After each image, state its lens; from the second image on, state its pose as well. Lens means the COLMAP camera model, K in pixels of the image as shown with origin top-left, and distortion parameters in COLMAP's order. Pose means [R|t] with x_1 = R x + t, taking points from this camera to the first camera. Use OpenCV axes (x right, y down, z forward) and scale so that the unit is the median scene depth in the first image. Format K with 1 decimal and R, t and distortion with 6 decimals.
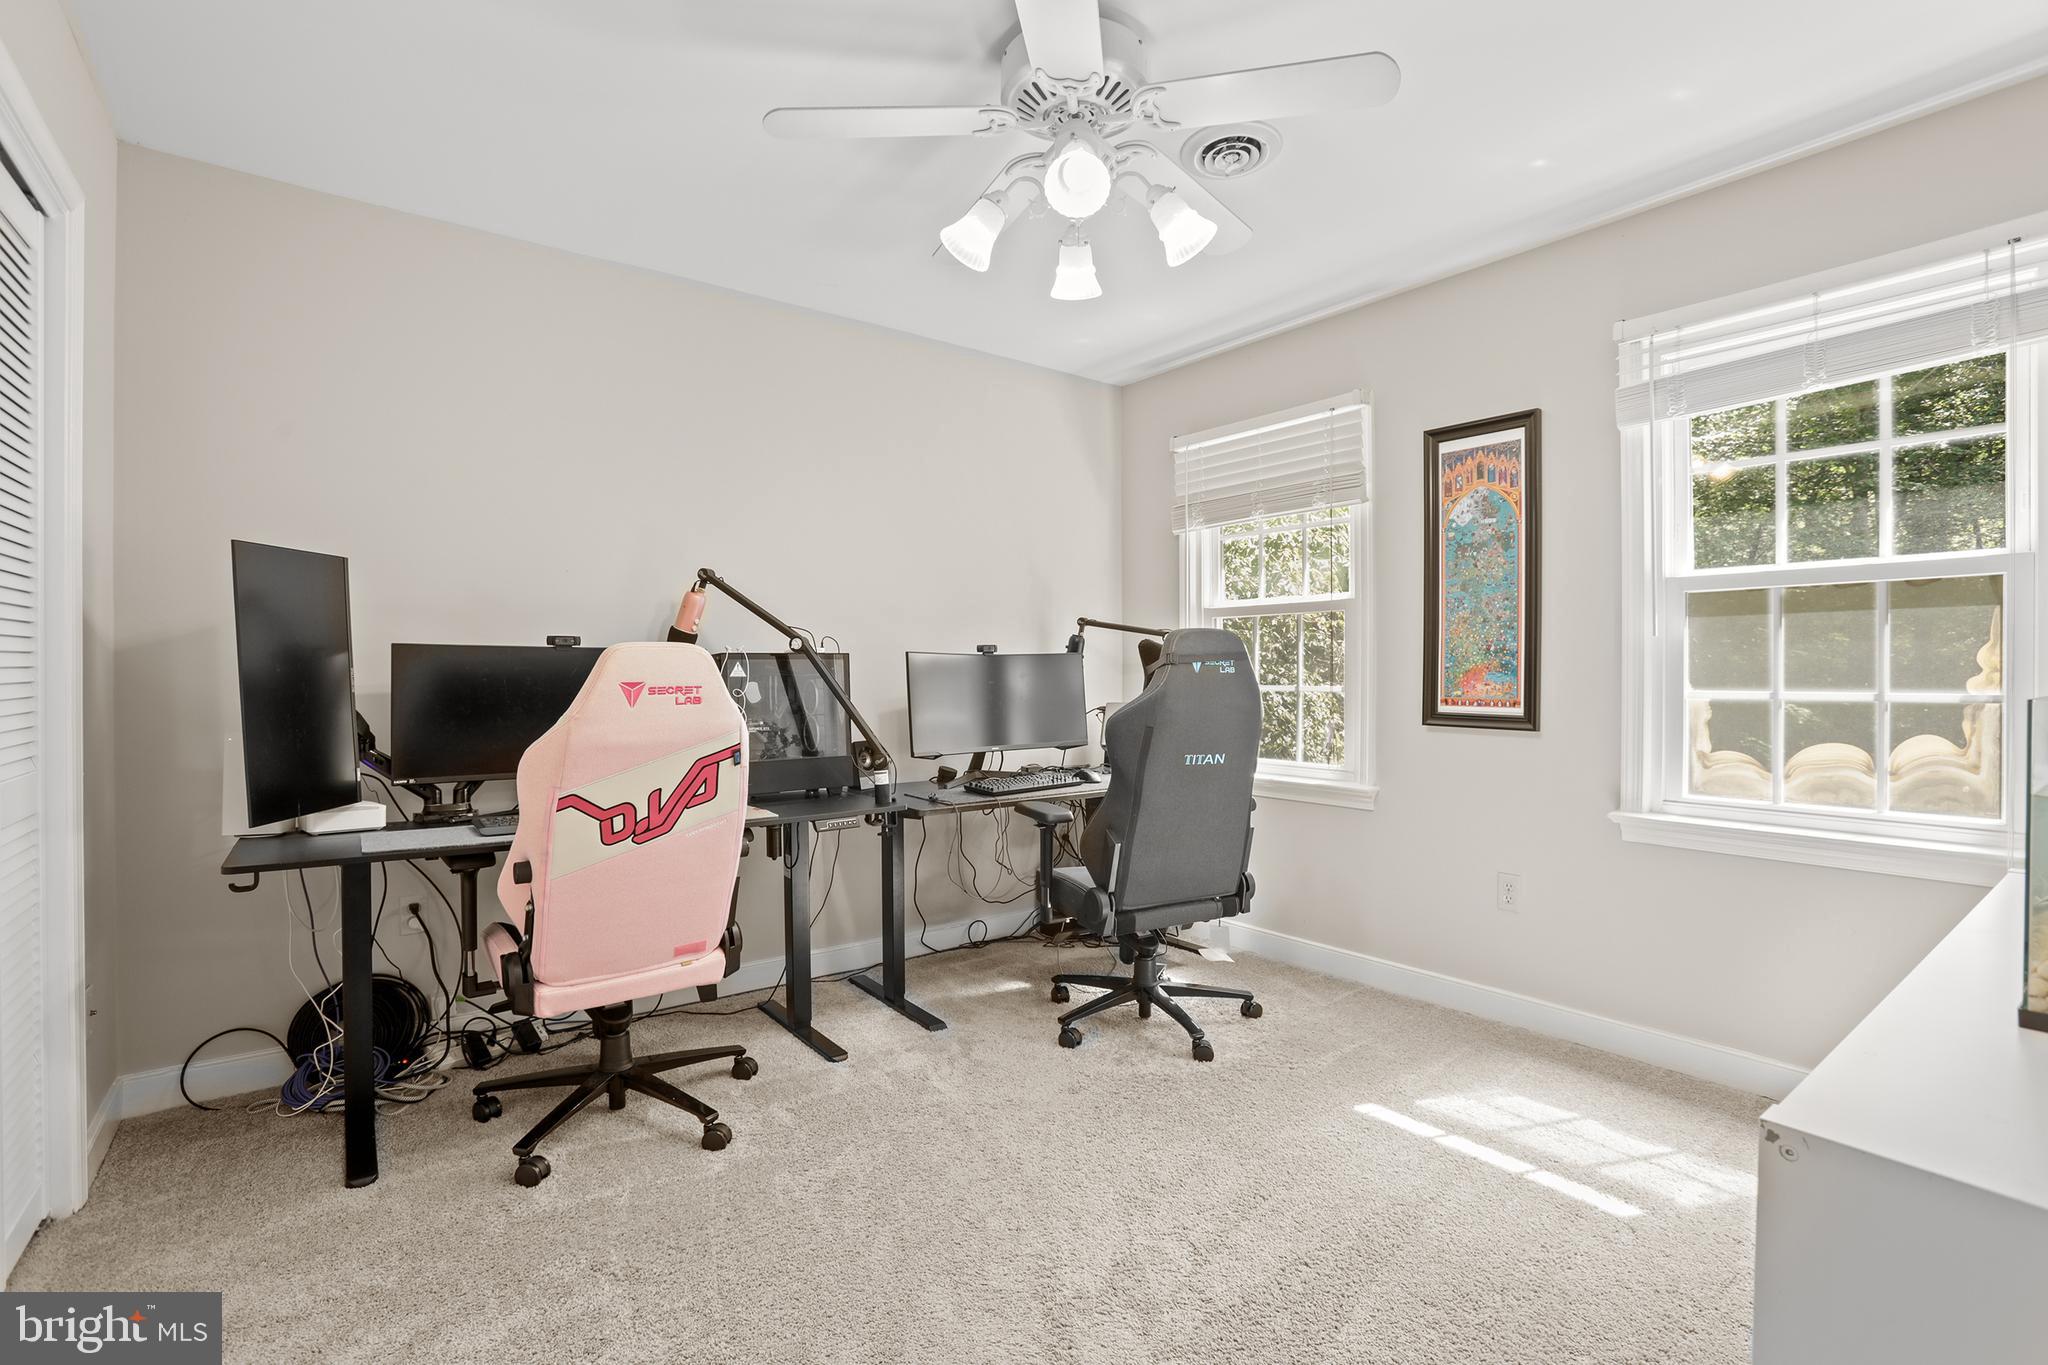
lens RADIAL K [[947.0, 0, 1006.3], [0, 947.0, 676.1], [0, 0, 1]] dist [-0.050255, 0.017300]
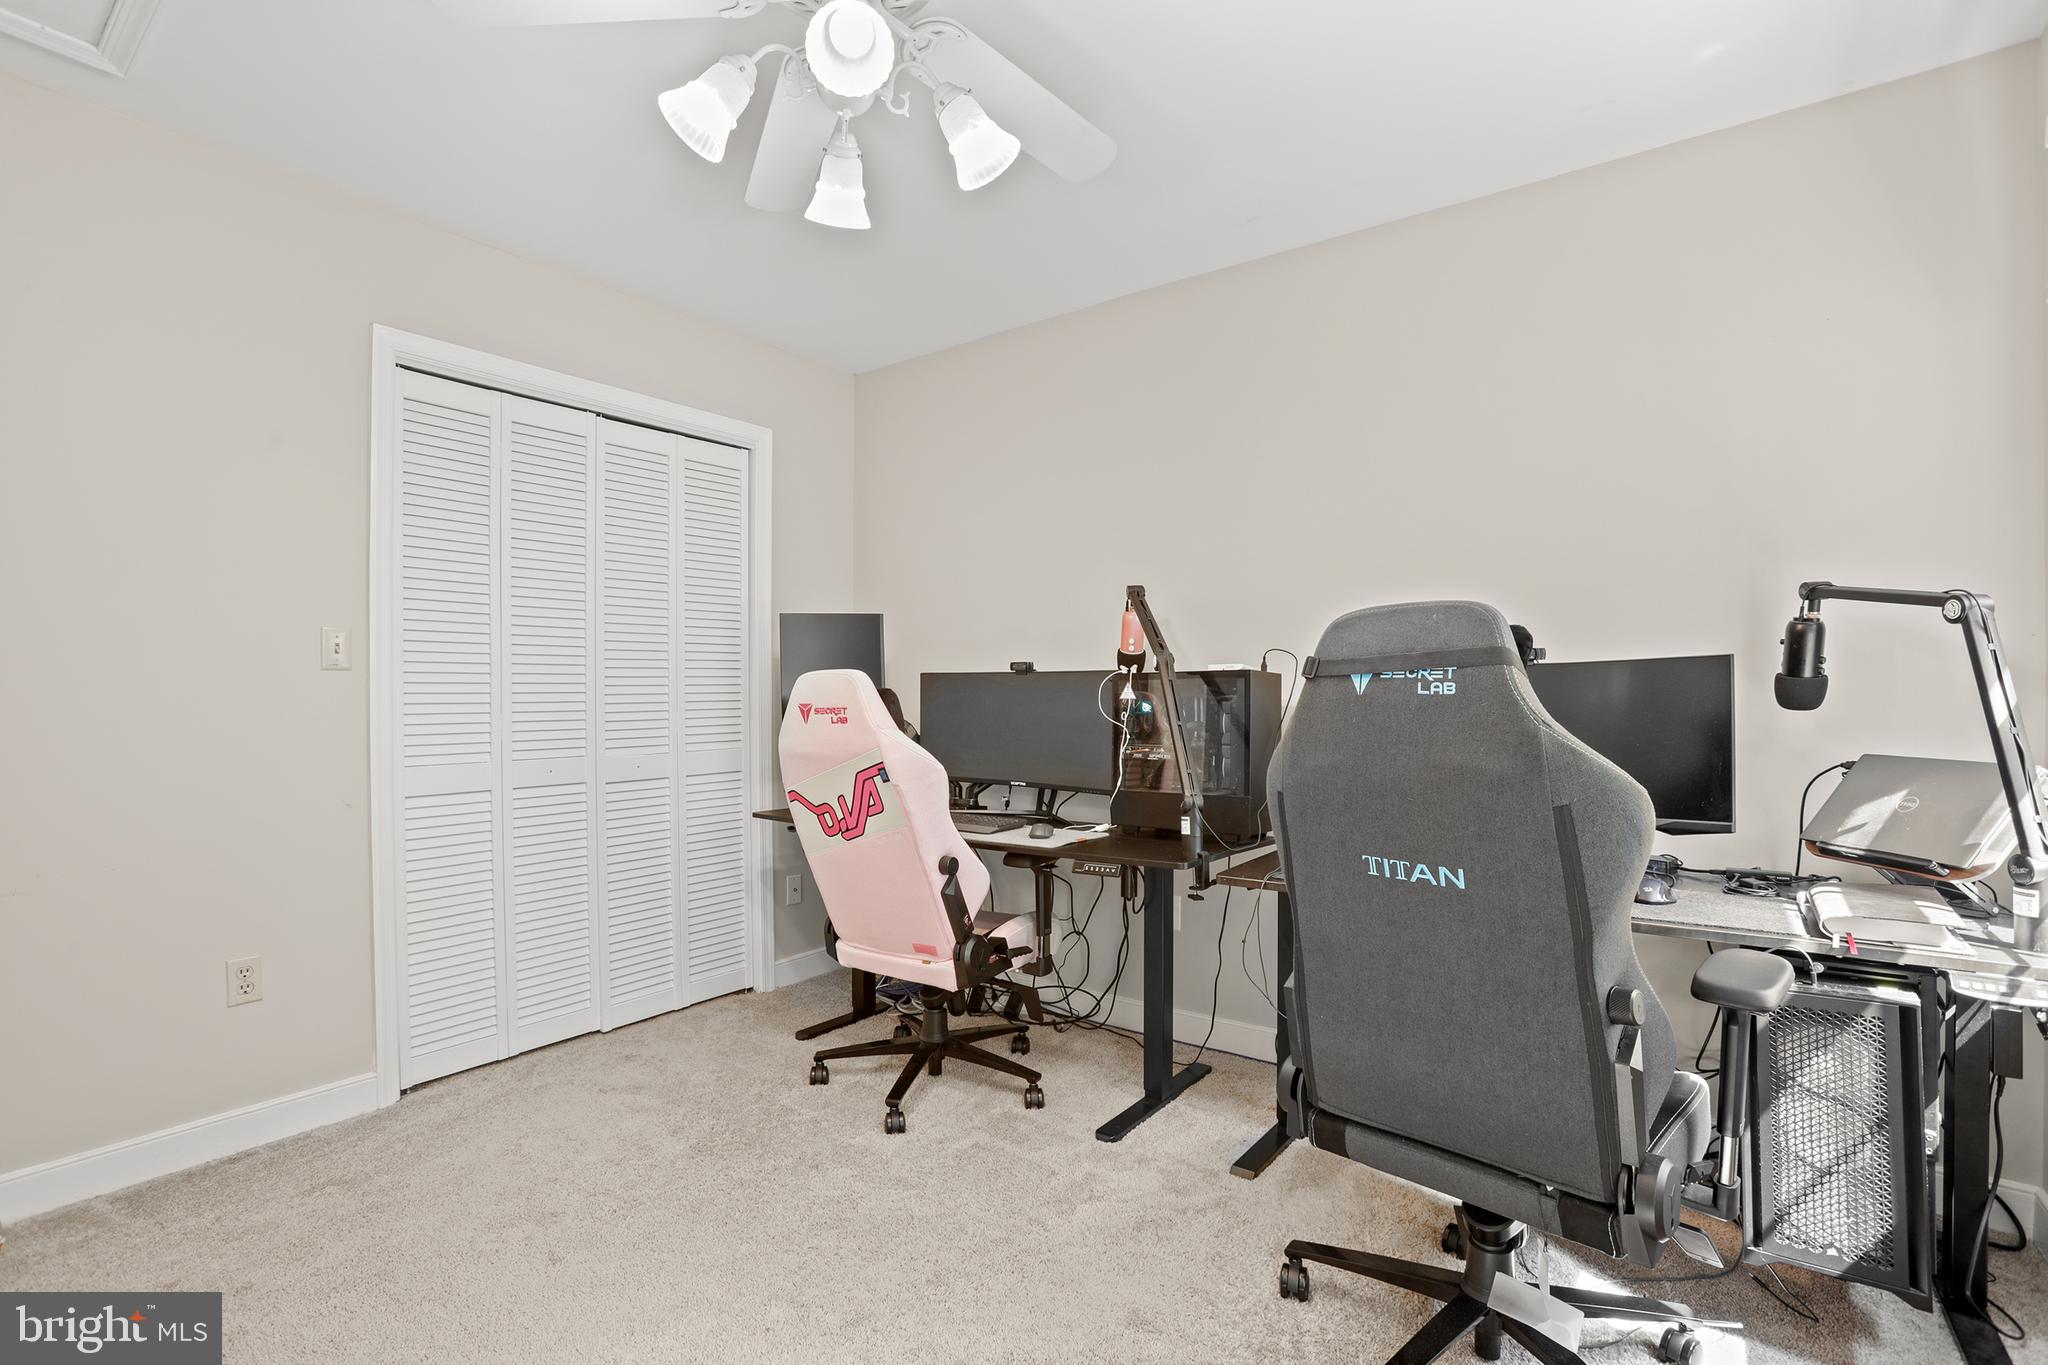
lens RADIAL K [[919.9, 0, 1024.9], [0, 919.9, 674.5], [0, 0, 1]] dist [-0.080627, 0.033835]
pose [[0.297952, -0.019619, -0.954379, 0.642223], [0.001635, 0.999798, -0.020042, -0.005664], [0.954580, 0.004411, 0.297924, 0.714813]]
